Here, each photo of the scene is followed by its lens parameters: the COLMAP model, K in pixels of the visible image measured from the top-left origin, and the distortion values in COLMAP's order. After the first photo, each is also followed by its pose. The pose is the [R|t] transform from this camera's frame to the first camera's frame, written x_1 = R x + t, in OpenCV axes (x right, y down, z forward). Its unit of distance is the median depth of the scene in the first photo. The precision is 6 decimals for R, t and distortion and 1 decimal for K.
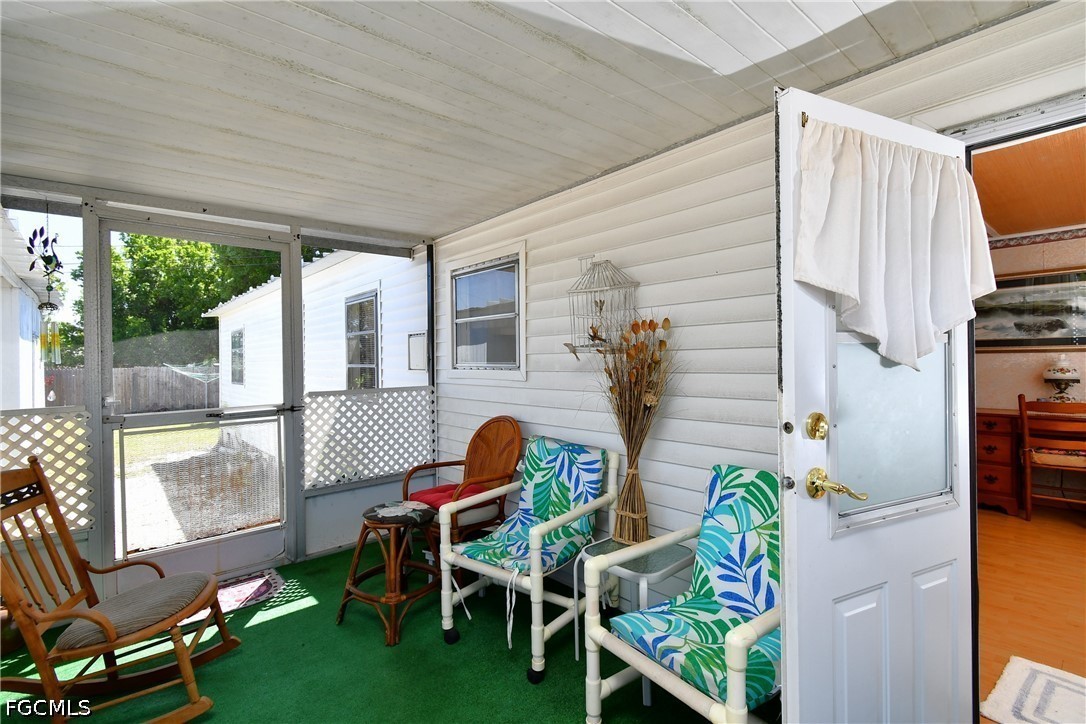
lens RADIAL K [[488.6, 0, 554.1], [0, 488.6, 364.2], [0, 0, 1]] dist [-0.000140, -0.000175]
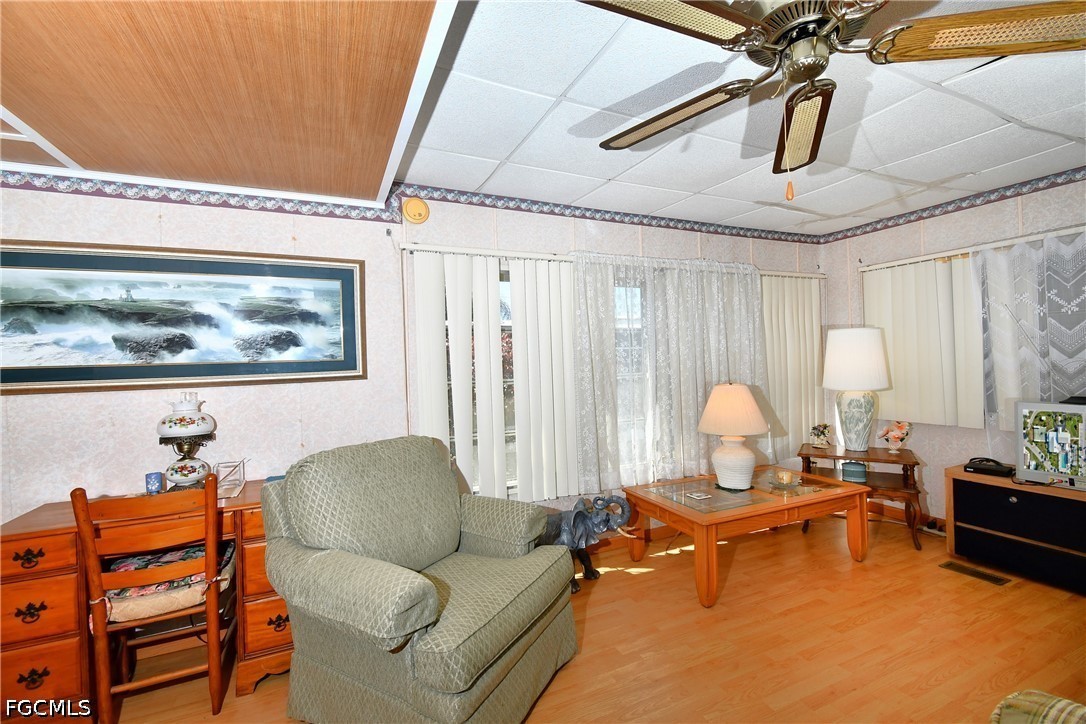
lens RADIAL K [[488.6, 0, 551.2], [0, 488.6, 366.1], [0, 0, 1]] dist [-0.000140, -0.000175]
pose [[0.287920, 0.000581, 0.957654, 0.587204], [0.032448, 0.999420, -0.010362, -0.031208], [-0.957105, 0.034058, 0.287734, 0.397296]]
